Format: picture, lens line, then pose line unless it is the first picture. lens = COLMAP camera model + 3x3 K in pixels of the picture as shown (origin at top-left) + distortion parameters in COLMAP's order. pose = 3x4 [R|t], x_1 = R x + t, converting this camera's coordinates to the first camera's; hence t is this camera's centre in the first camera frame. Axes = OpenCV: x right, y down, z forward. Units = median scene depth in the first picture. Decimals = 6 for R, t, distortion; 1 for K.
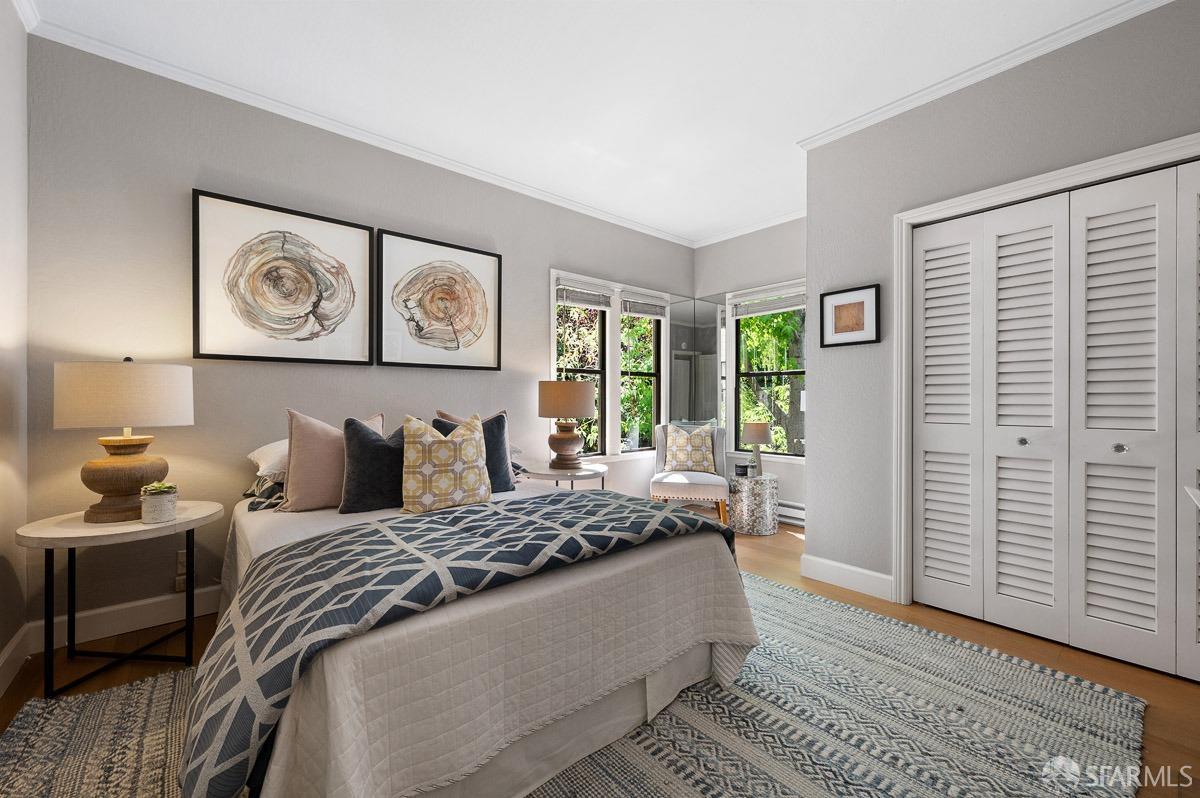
lens RADIAL K [[486.0, 0, 596.5], [0, 486.0, 403.4], [0, 0, 1]] dist [-0.001871, -0.000197]
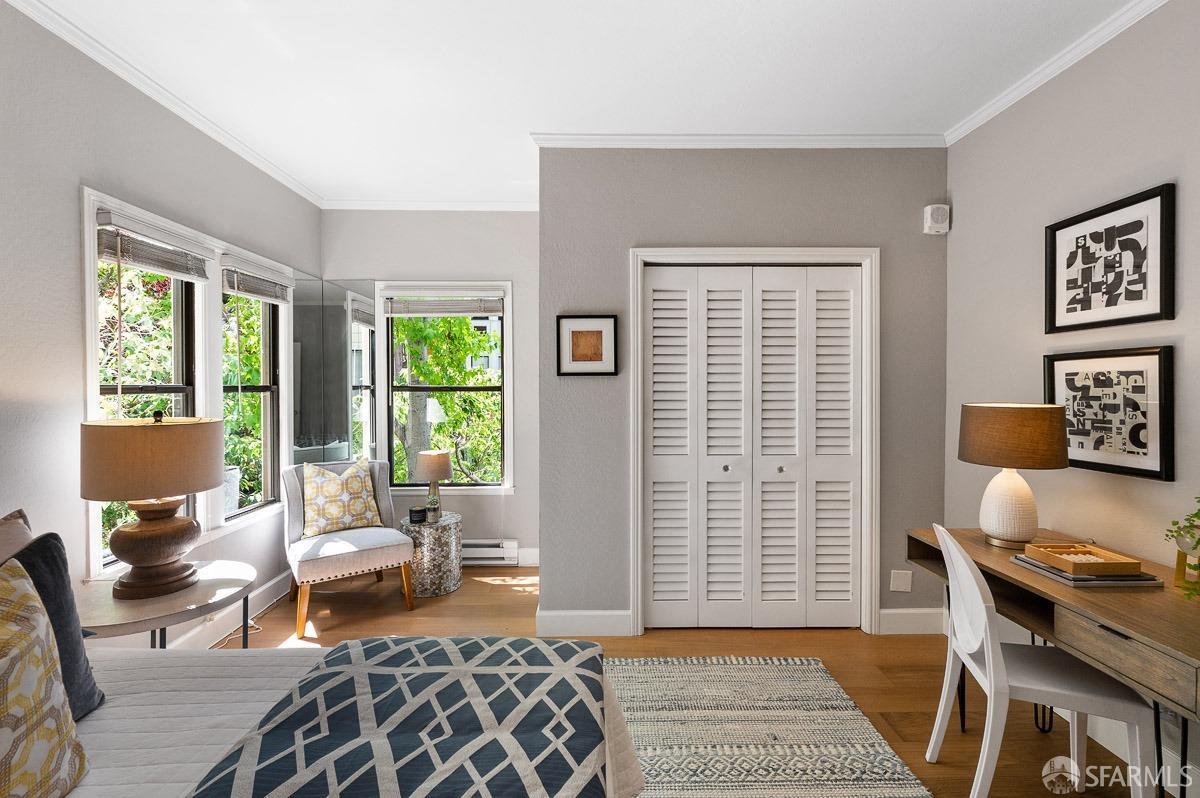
lens RADIAL K [[520.0, 0, 600.3], [0, 520.0, 393.8], [0, 0, 1]] dist [0.000833, -0.000182]
pose [[0.626148, -0.013128, 0.779594, -0.249643], [0.004923, 0.999905, 0.012884, -0.100204], [-0.779689, -0.004229, 0.626153, 0.365915]]
